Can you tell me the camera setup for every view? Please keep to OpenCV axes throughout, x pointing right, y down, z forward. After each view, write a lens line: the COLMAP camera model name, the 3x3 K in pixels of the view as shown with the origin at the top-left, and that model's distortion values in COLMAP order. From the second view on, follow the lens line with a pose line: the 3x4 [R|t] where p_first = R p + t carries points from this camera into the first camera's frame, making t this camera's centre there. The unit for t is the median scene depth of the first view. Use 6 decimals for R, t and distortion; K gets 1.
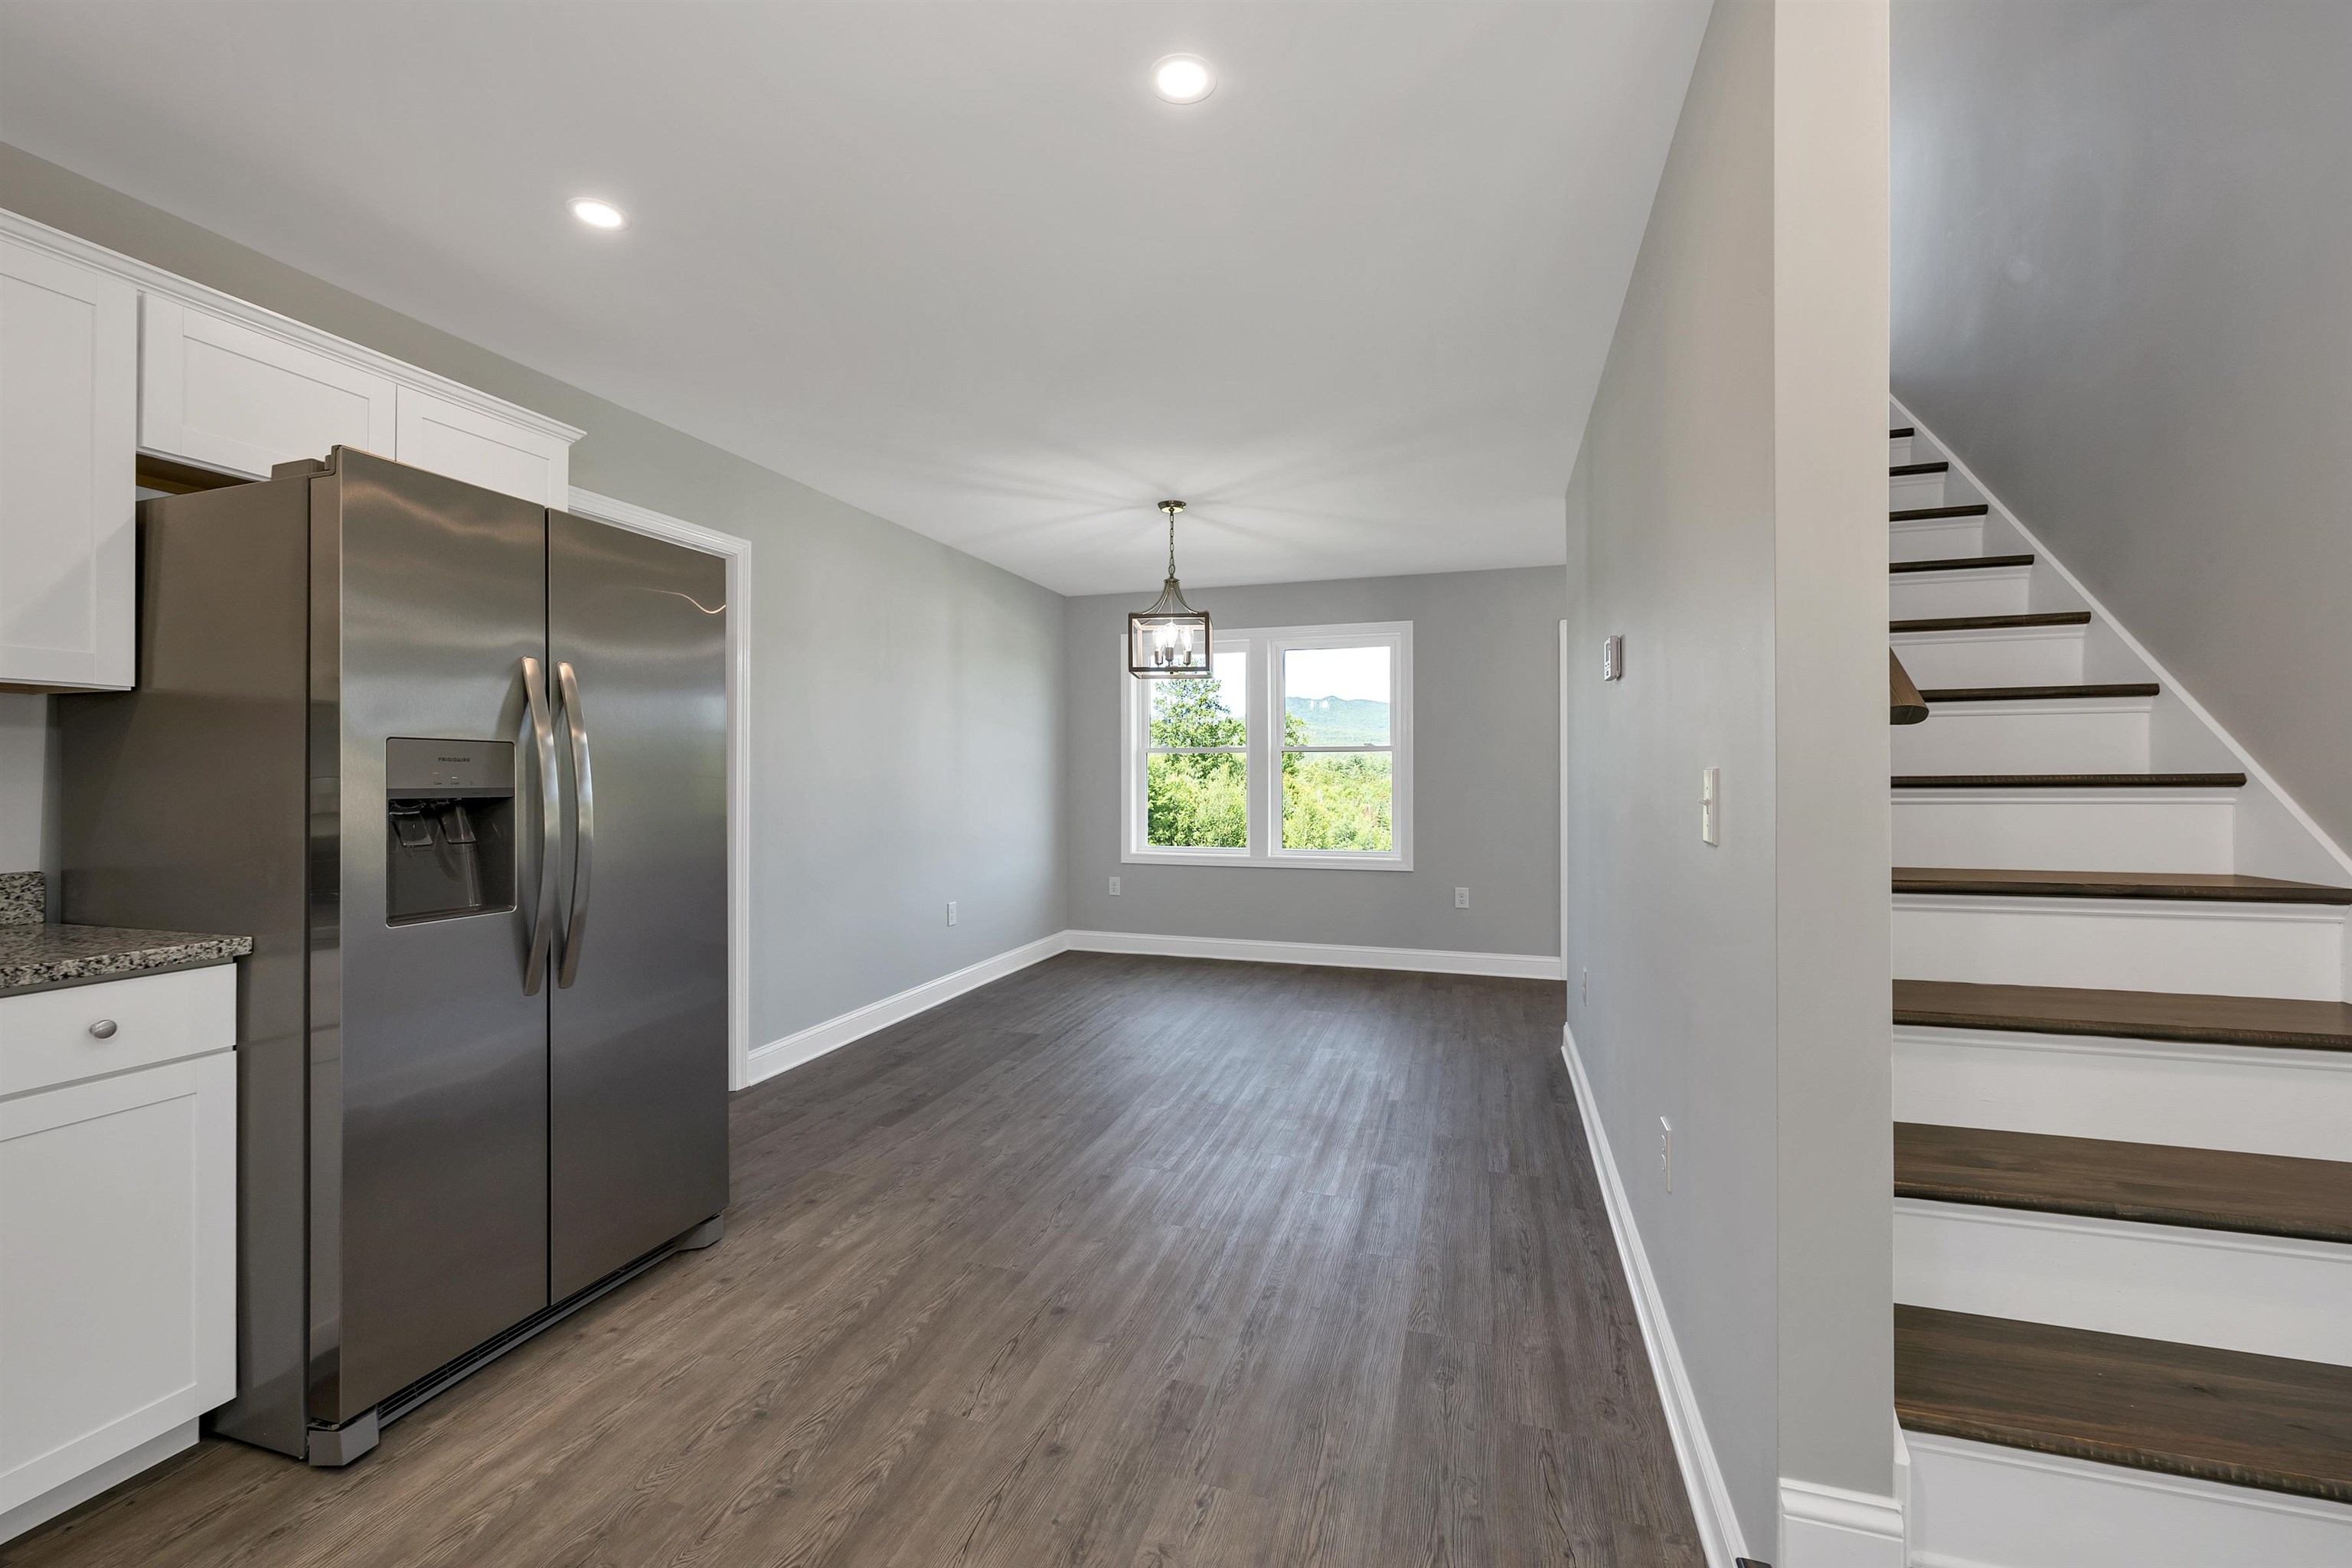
lens RADIAL K [[976.1, 0, 1157.3], [0, 976.1, 773.9], [0, 0, 1]] dist [-0.000528, 0.000042]
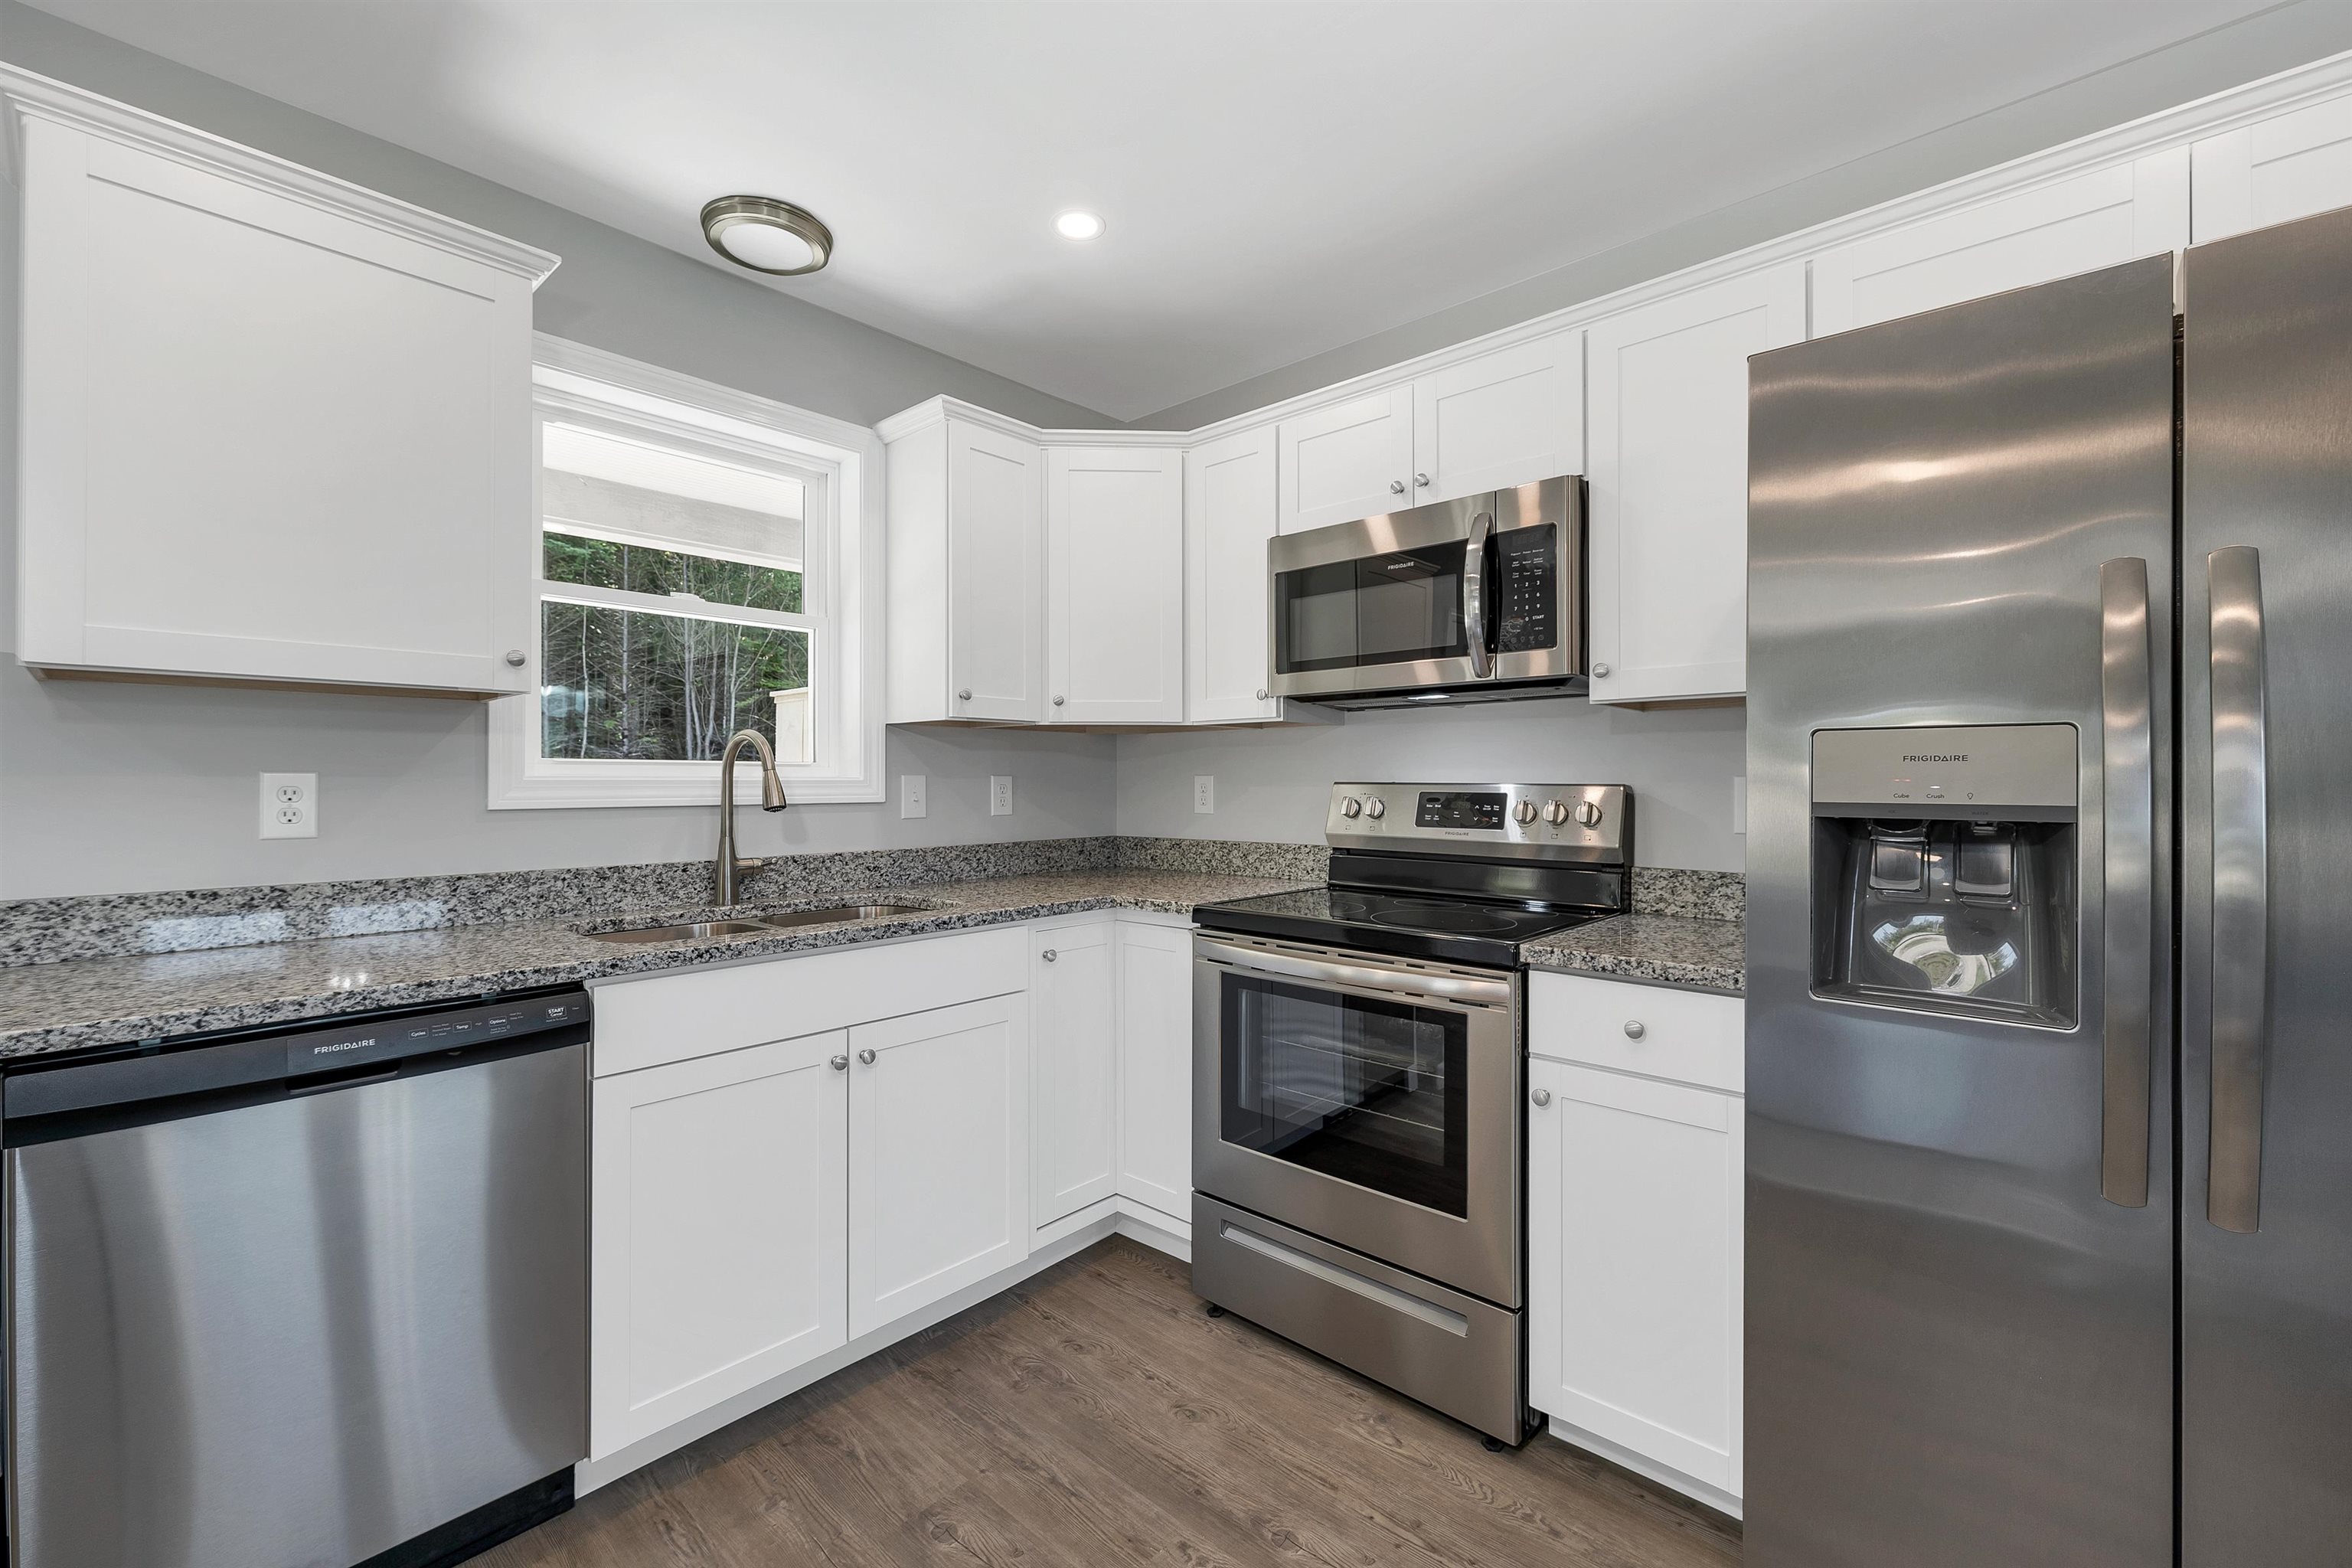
lens RADIAL K [[976.1, 0, 1106.9], [0, 976.1, 776.4], [0, 0, 1]] dist [-0.000528, 0.000042]
pose [[-0.448146, -0.006473, -0.893937, 0.087819], [-0.005231, 0.999976, -0.004618, 0.002995], [0.893945, 0.002606, -0.448169, 0.962522]]
